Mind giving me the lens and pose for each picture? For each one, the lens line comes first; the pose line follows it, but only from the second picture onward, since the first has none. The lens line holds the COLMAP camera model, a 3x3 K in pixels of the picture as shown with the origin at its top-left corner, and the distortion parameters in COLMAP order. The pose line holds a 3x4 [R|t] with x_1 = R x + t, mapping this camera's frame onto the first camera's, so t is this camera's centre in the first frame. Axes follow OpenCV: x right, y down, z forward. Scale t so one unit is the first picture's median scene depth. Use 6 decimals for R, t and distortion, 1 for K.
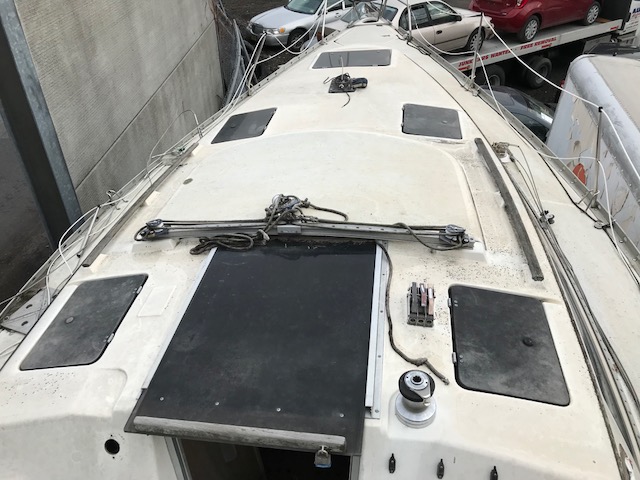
lens RADIAL K [[520.5, 0, 314.6], [0, 520.5, 239.5], [0, 0, 1]] dist [0.025016, -0.028152]
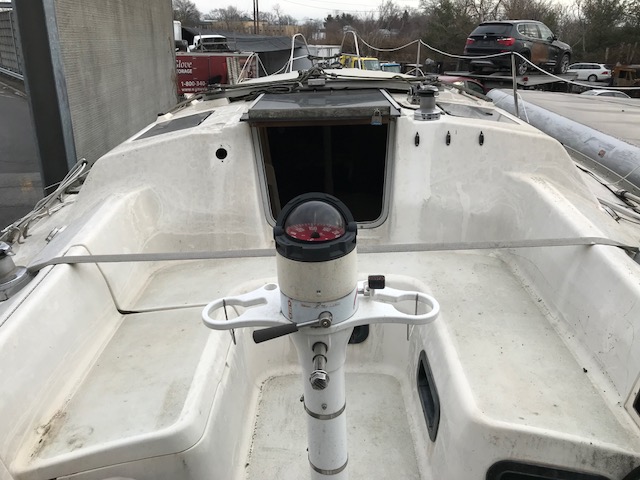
lens RADIAL K [[520.5, 0, 314.6], [0, 520.5, 239.5], [0, 0, 1]] dist [0.025016, -0.028152]
pose [[0.991245, -0.011738, 0.131513, -0.244894], [0.043785, 0.968902, -0.243541, 0.736821], [-0.124564, 0.247167, 0.960933, -0.252726]]
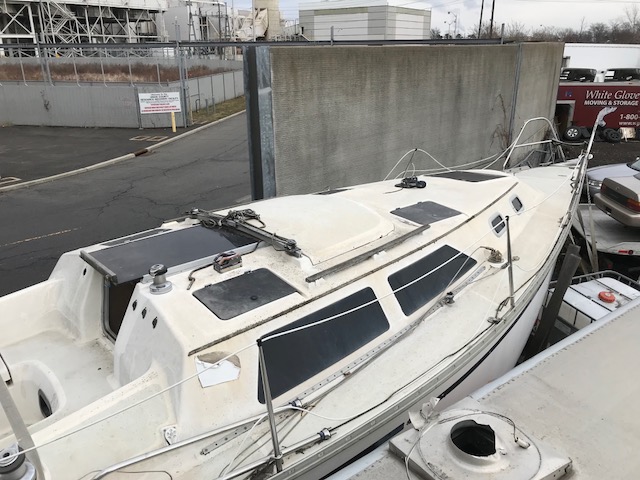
lens RADIAL K [[520.5, 0, 314.6], [0, 520.5, 239.5], [0, 0, 1]] dist [0.025016, -0.028152]
pose [[0.742350, 0.235460, -0.627276, 1.221017], [-0.386859, 0.915020, -0.114359, 0.118172], [0.547043, 0.327562, 0.770355, -0.135364]]
